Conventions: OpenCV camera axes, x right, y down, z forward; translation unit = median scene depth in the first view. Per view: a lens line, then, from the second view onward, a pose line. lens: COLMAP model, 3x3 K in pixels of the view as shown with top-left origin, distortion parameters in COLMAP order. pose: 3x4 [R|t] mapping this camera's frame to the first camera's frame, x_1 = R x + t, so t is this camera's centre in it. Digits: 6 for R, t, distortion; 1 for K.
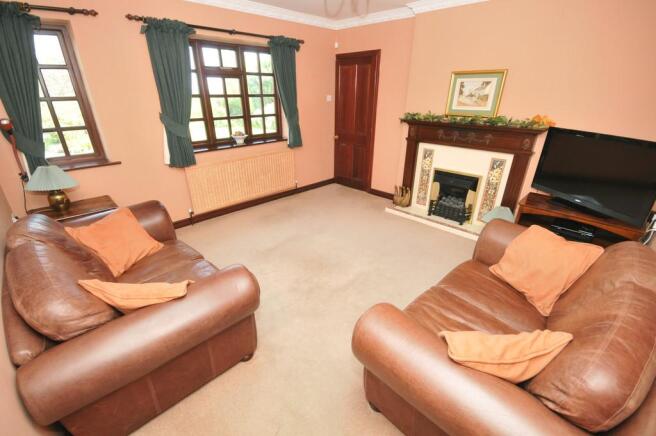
lens RADIAL K [[290.8, 0, 324.9], [0, 290.8, 223.0], [0, 0, 1]] dist [0.002104, -0.001916]
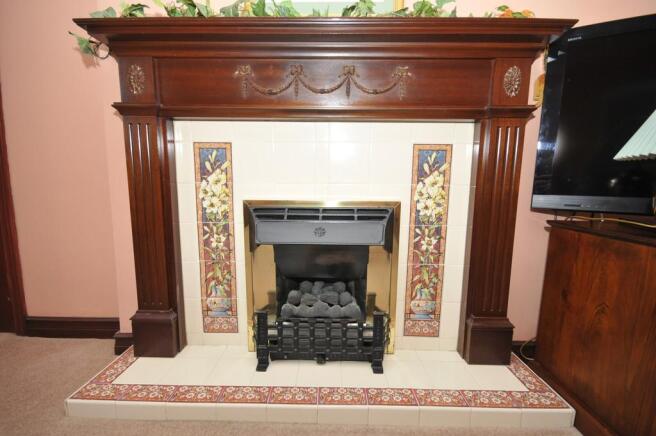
lens RADIAL K [[290.8, 0, 328.9], [0, 290.8, 220.0], [0, 0, 1]] dist [0.002104, -0.001916]
pose [[0.715506, -0.088618, 0.692963, 0.228379], [0.282562, 0.943875, -0.171049, -0.096169], [-0.638913, 0.318192, 0.700389, 0.733701]]
